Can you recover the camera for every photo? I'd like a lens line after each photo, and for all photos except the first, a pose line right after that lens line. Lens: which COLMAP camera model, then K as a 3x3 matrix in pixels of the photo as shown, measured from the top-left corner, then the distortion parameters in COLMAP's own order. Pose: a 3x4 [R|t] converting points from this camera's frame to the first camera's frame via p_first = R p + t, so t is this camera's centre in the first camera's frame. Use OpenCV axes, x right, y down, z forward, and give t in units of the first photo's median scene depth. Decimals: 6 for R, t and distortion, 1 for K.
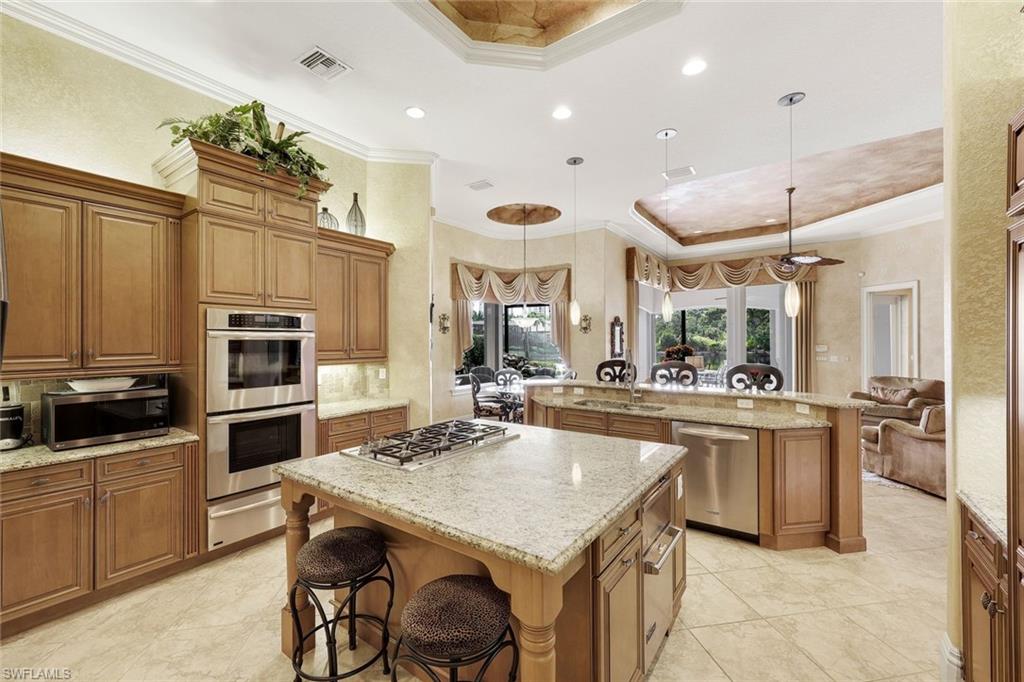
lens RADIAL K [[417.3, 0, 511.7], [0, 417.3, 338.6], [0, 0, 1]] dist [-0.000604, 0.000950]
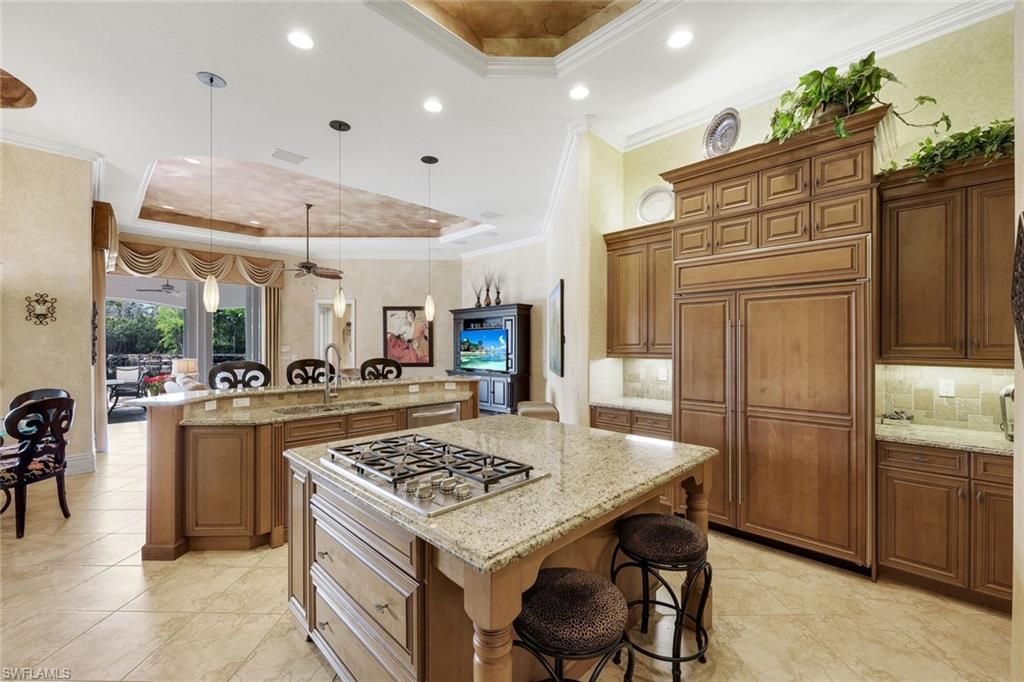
lens RADIAL K [[417.3, 0, 506.3], [0, 417.3, 342.9], [0, 0, 1]] dist [-0.000604, 0.000950]
pose [[0.172878, 0.008275, 0.984908, -0.472315], [-0.008028, 0.999943, -0.006992, 0.020151], [-0.984910, -0.006698, 0.172935, 0.395698]]
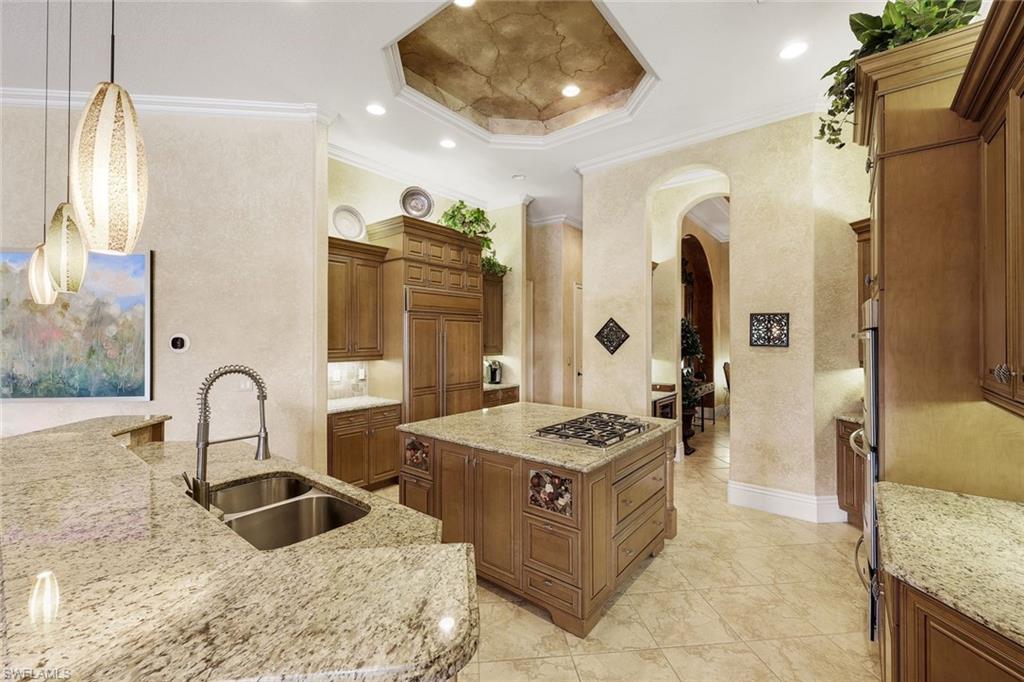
lens RADIAL K [[417.3, 0, 514.6], [0, 417.3, 338.1], [0, 0, 1]] dist [-0.000604, 0.000950]
pose [[-0.999054, -0.000143, 0.043487, -0.003840], [-0.000649, 0.999932, -0.011630, 0.005241], [-0.043483, -0.011647, -0.998986, 1.173762]]
